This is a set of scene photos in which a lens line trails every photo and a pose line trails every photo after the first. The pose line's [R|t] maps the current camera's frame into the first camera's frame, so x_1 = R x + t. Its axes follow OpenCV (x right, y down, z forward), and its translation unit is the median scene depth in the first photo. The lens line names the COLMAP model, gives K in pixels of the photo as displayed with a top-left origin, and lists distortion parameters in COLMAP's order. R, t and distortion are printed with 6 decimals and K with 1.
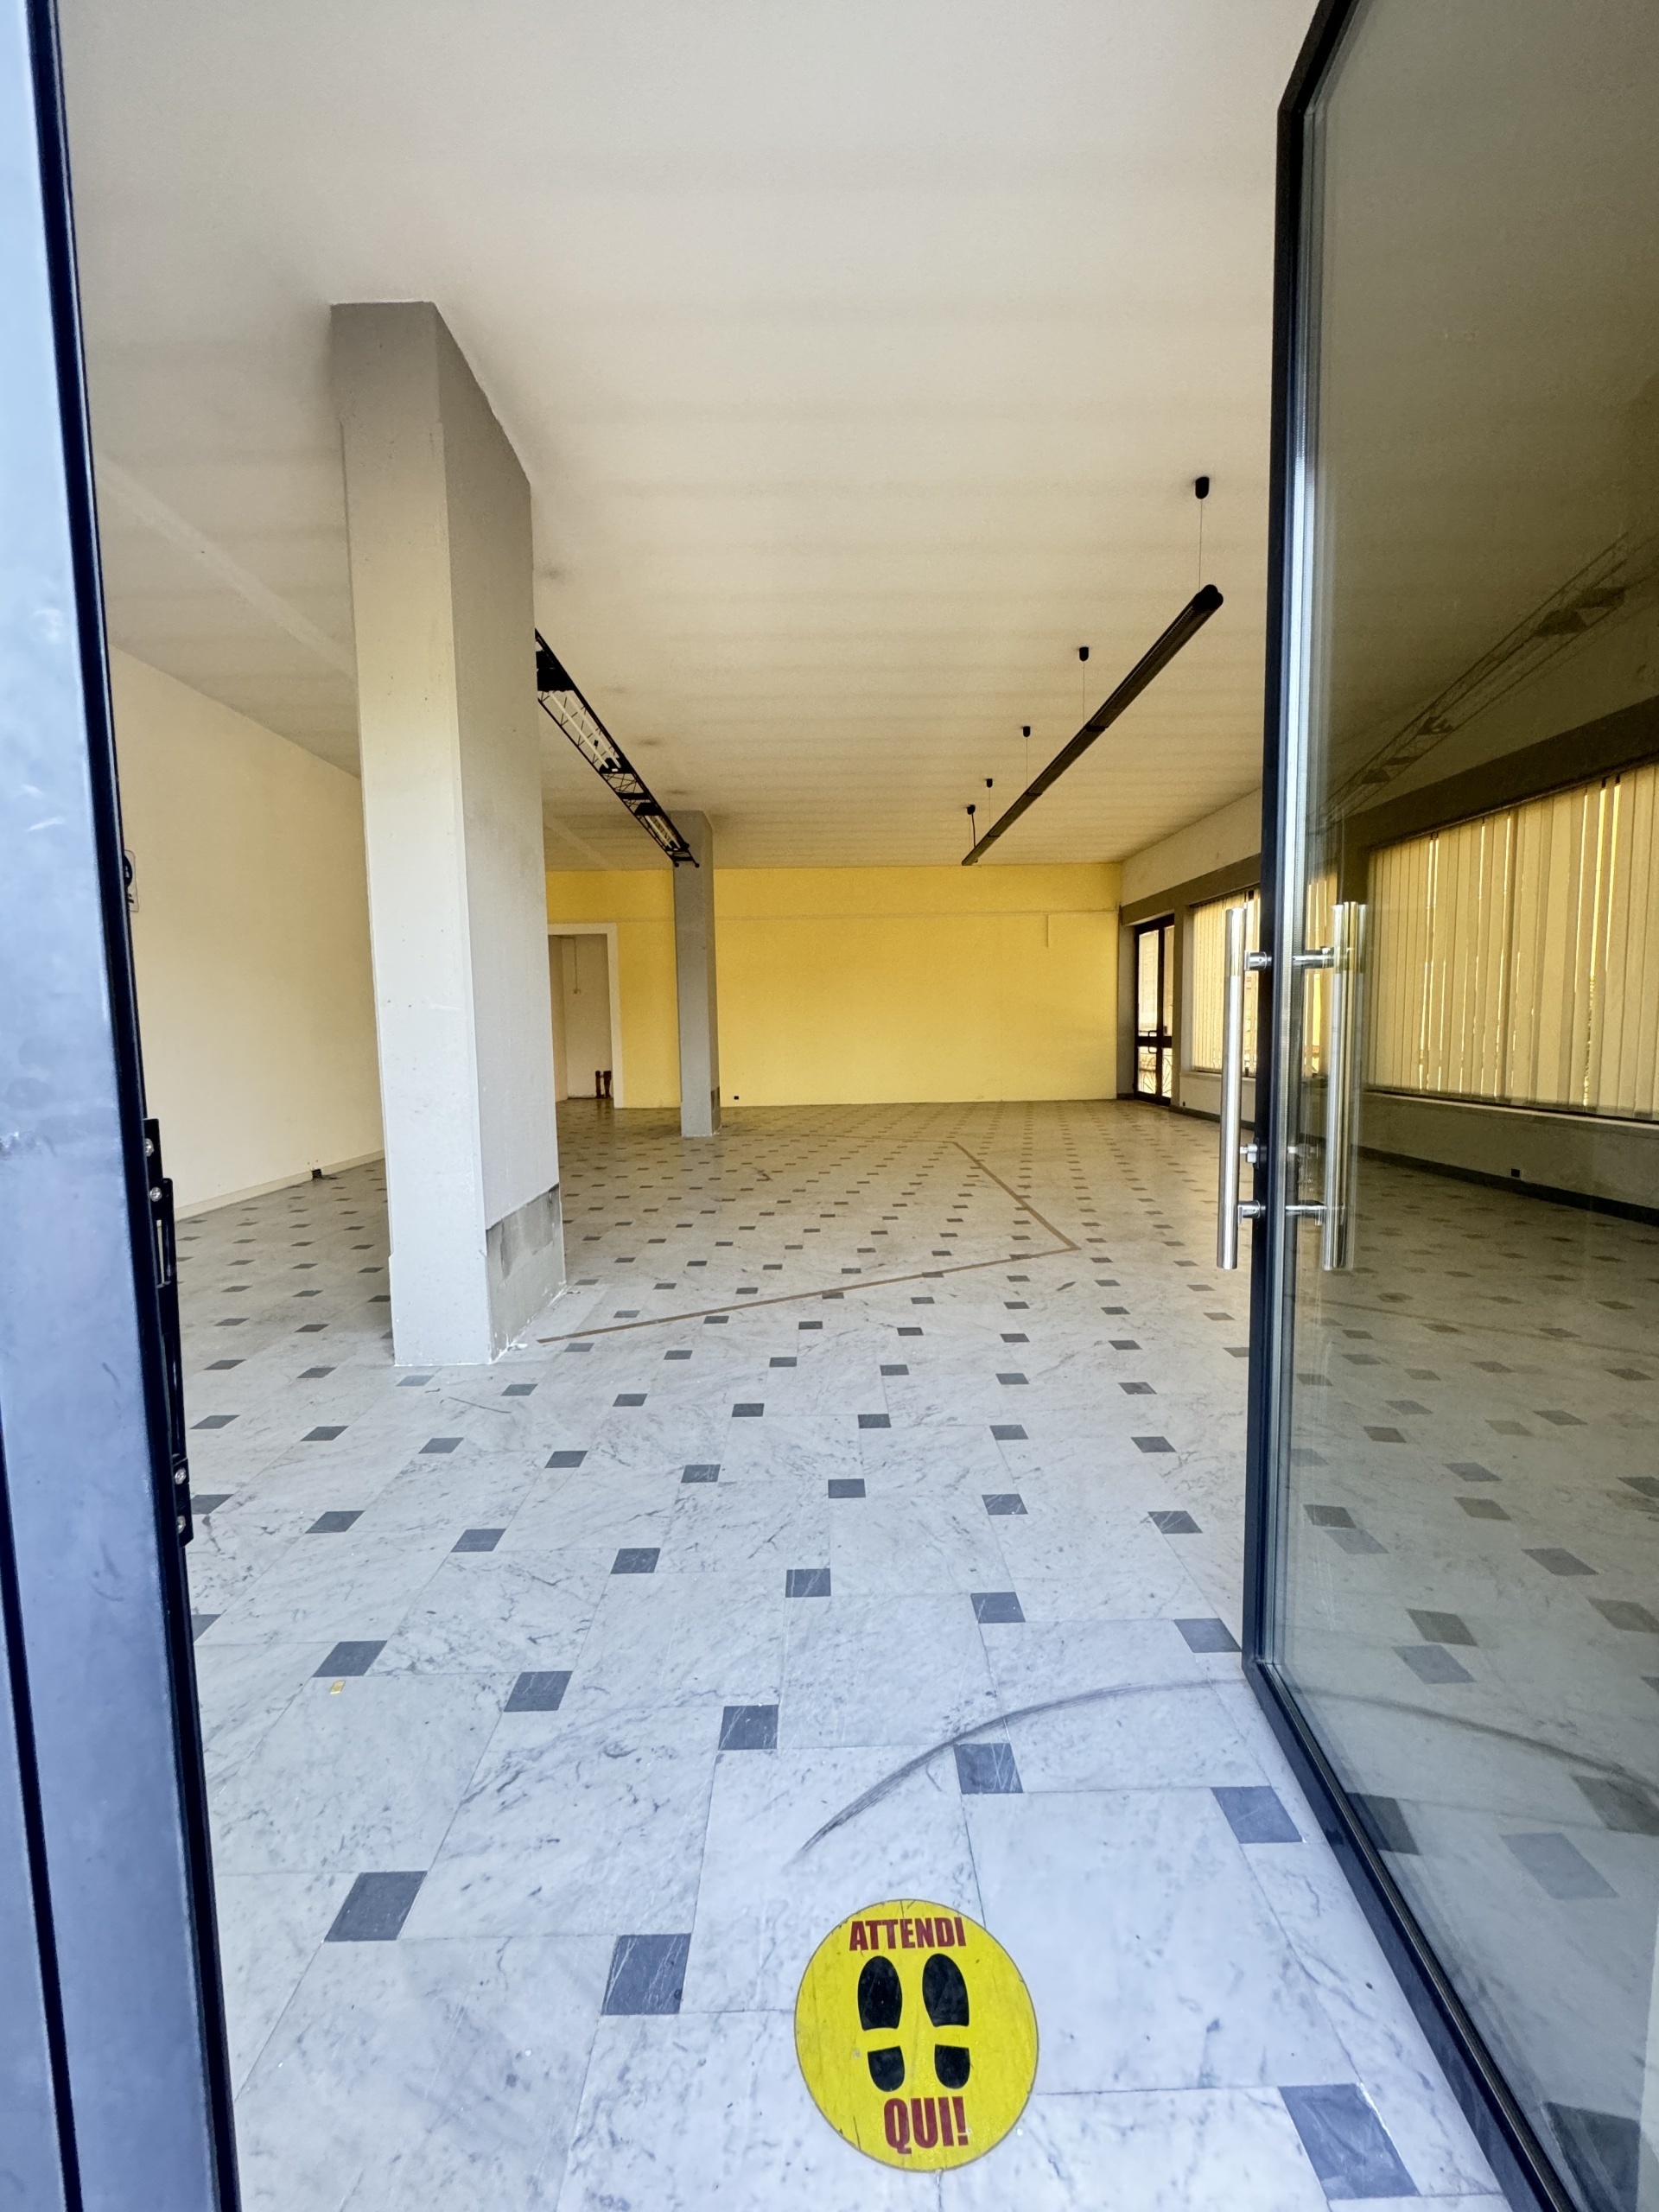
lens RADIAL K [[889.4, 0, 834.2], [0, 889.4, 1101.2], [0, 0, 1]] dist [-0.003009, 0.000497]
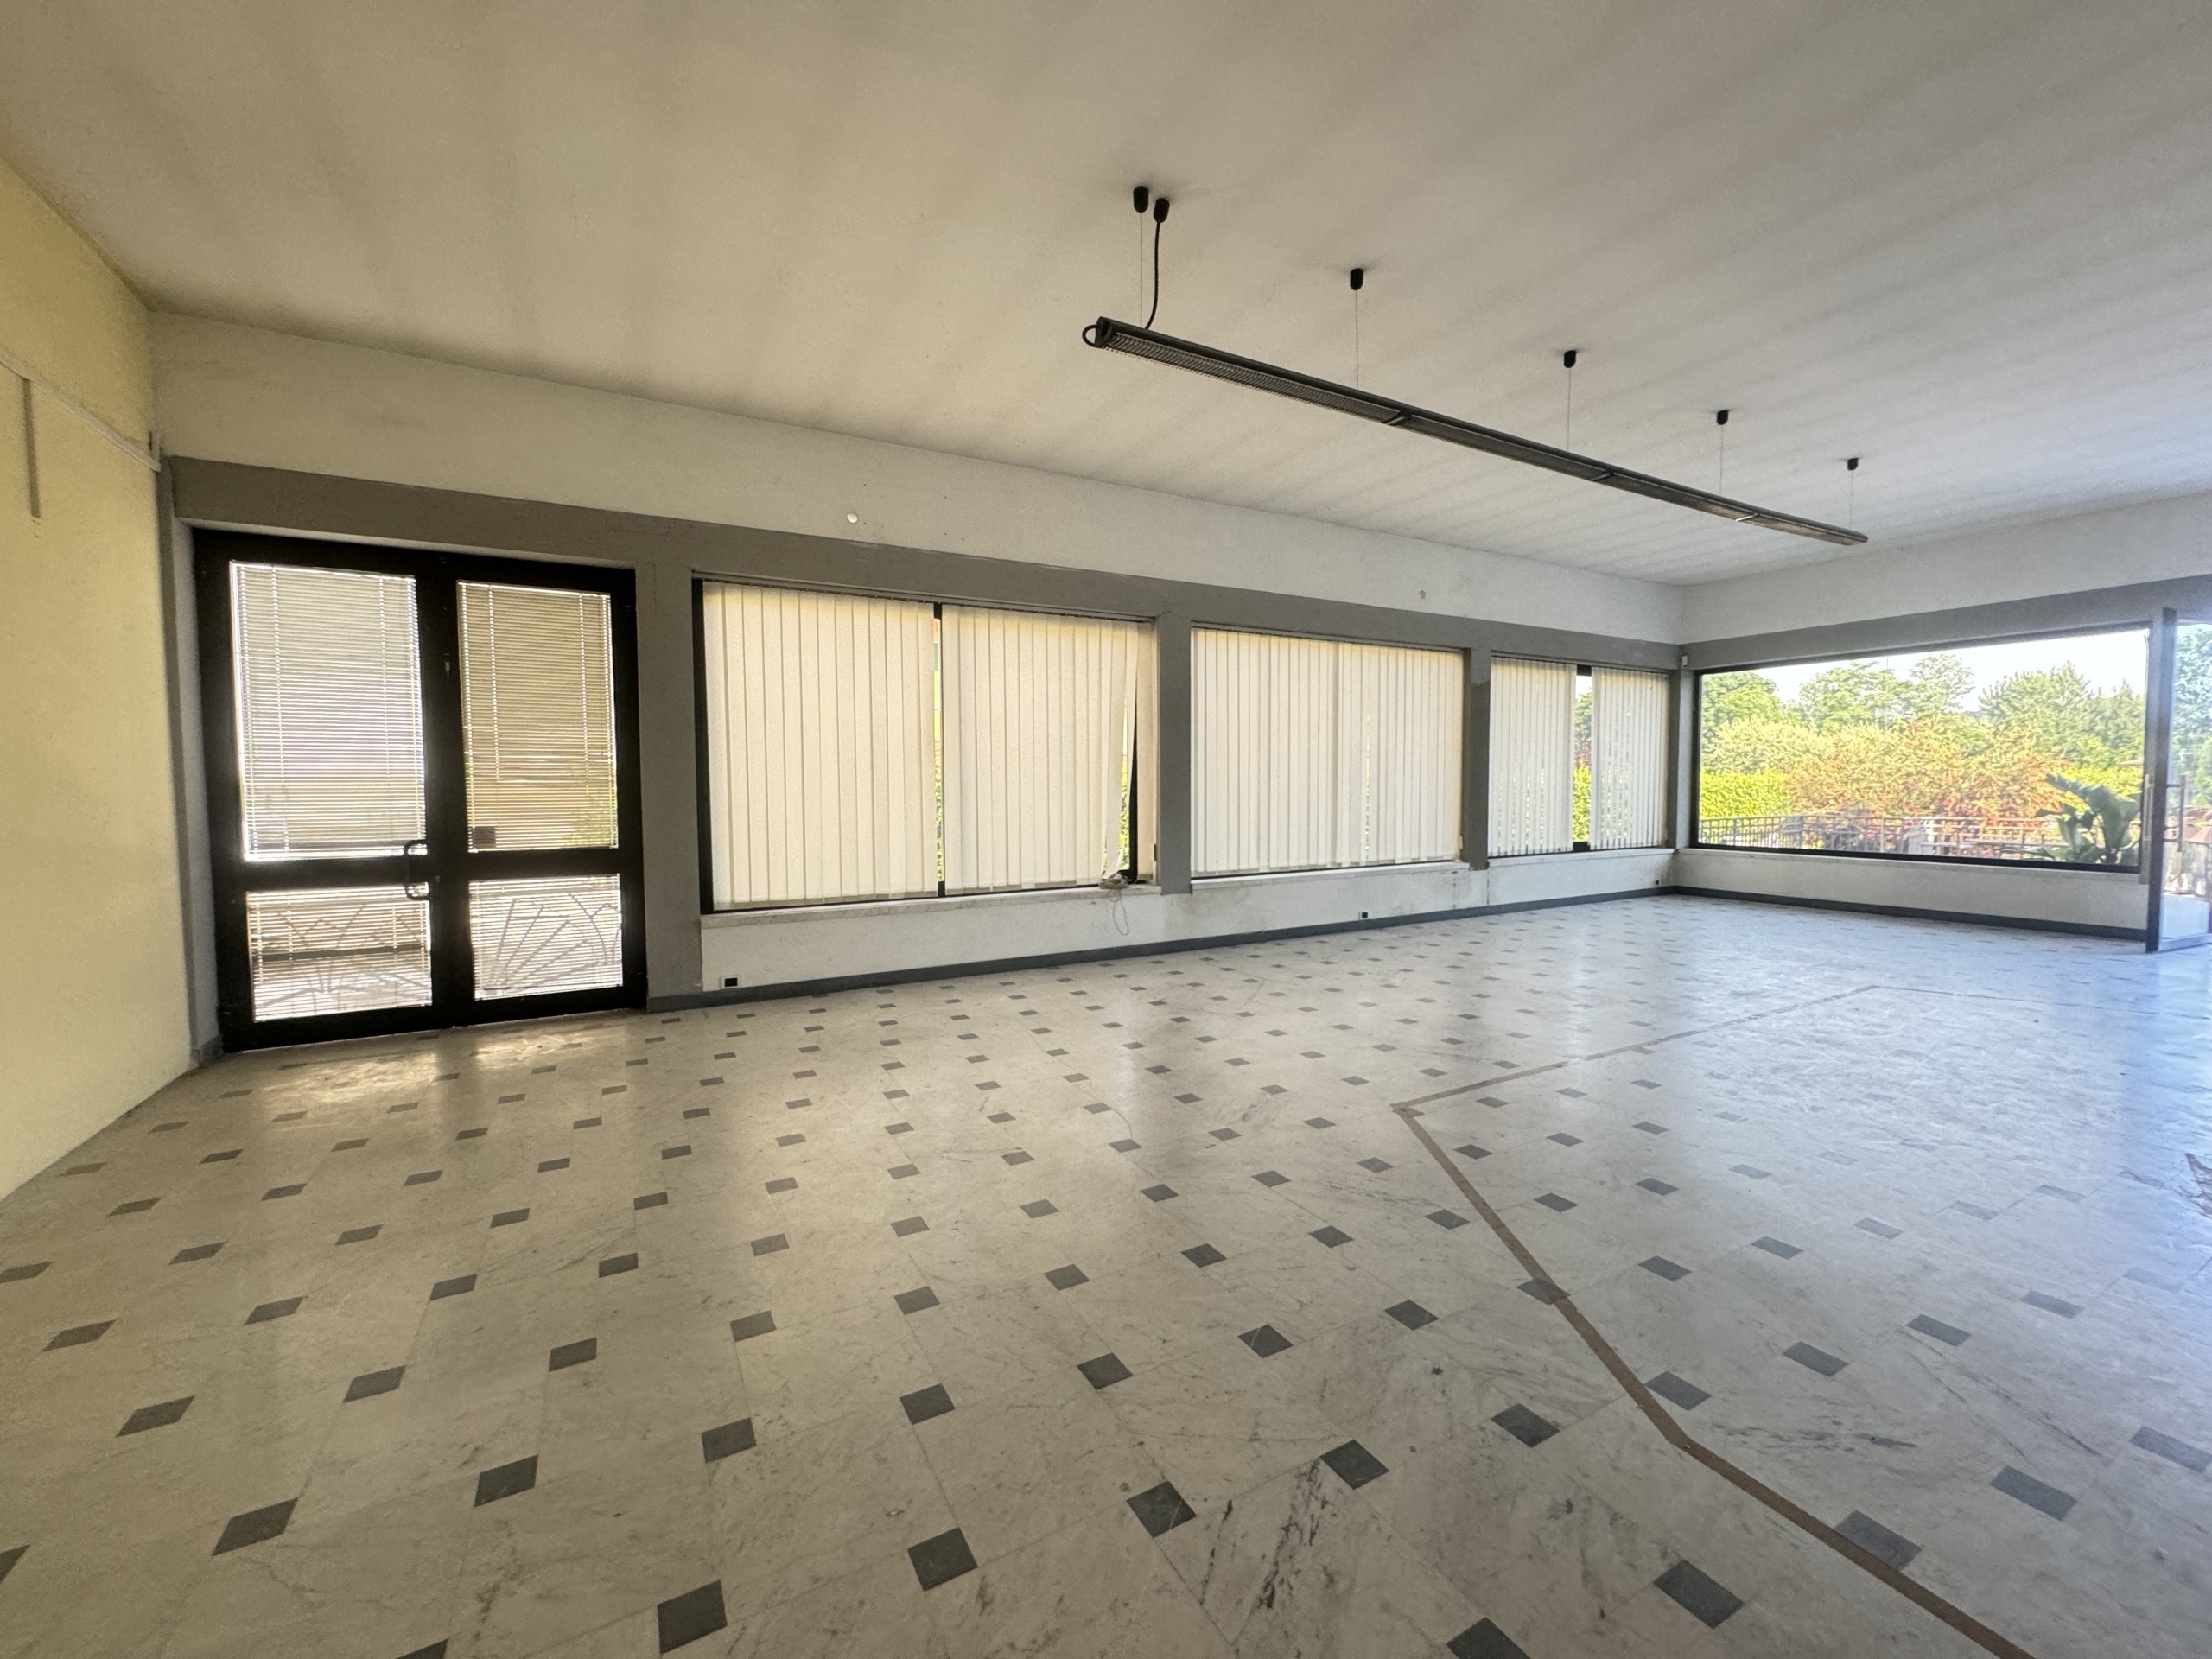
lens RADIAL K [[889.4, 0, 1113.5], [0, 889.4, 837.7], [0, 0, 1]] dist [-0.003009, 0.000497]
pose [[-0.469330, -0.047974, 0.881718, -0.412330], [0.079992, 0.992108, 0.096559, -0.331045], [-0.879392, 0.115848, -0.461789, 3.232458]]
